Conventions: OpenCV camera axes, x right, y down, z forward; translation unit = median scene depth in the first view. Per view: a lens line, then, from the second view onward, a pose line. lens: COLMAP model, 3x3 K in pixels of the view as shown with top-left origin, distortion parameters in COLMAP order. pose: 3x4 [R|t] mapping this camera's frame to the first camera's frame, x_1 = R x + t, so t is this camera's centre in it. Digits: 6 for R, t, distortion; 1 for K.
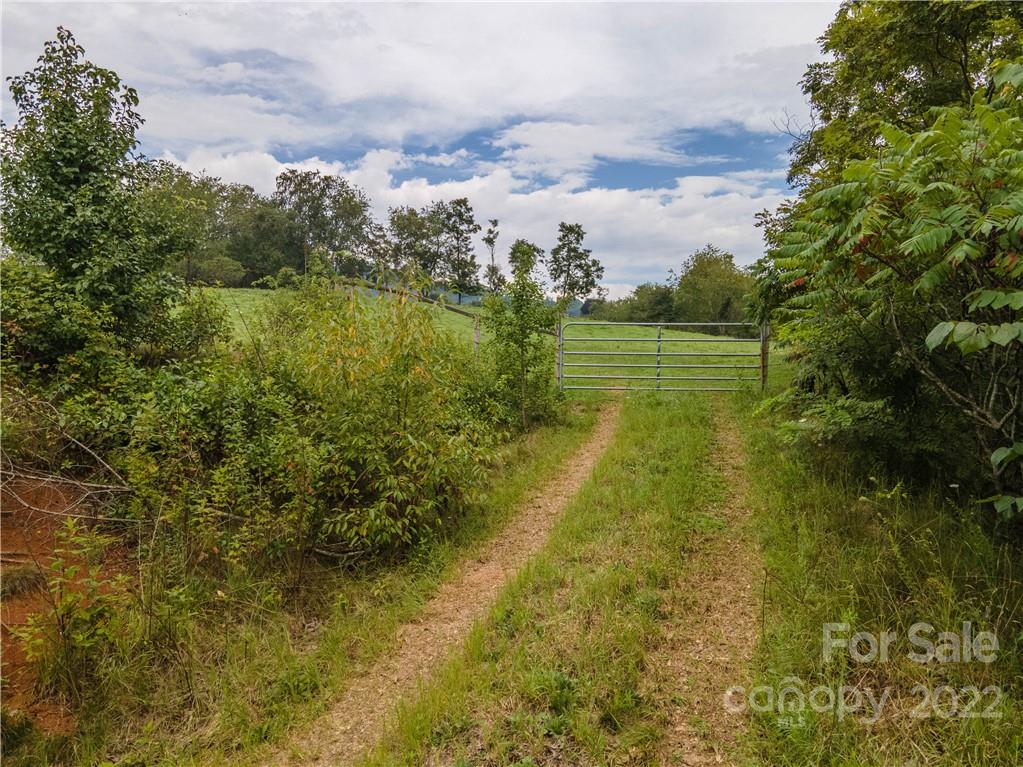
lens RADIAL K [[762.7, 0, 511.5], [0, 762.7, 383.5], [0, 0, 1]] dist [0.118024, 0.001787]
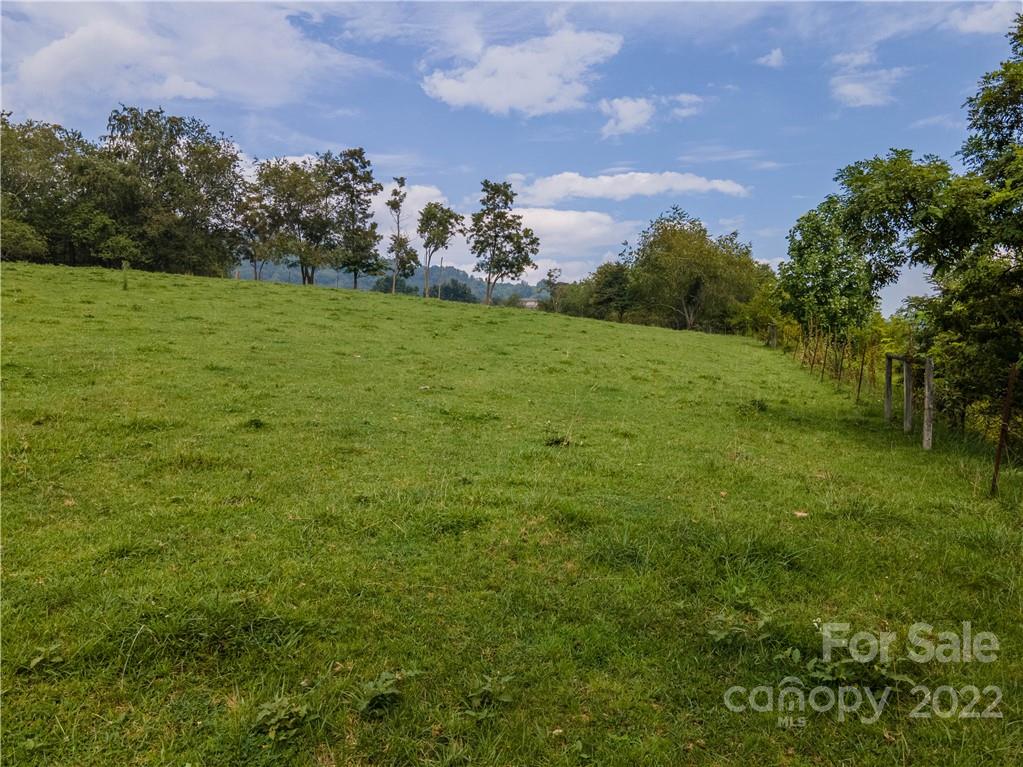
lens RADIAL K [[735.0, 0, 511.5], [0, 735.0, 383.5], [0, 0, 1]] dist [0.027639, 0.048865]
pose [[0.999666, 0.006143, -0.025098, 0.110499], [-0.006021, 0.999970, 0.004916, -0.009654], [0.025128, -0.004763, 0.999673, 0.257567]]
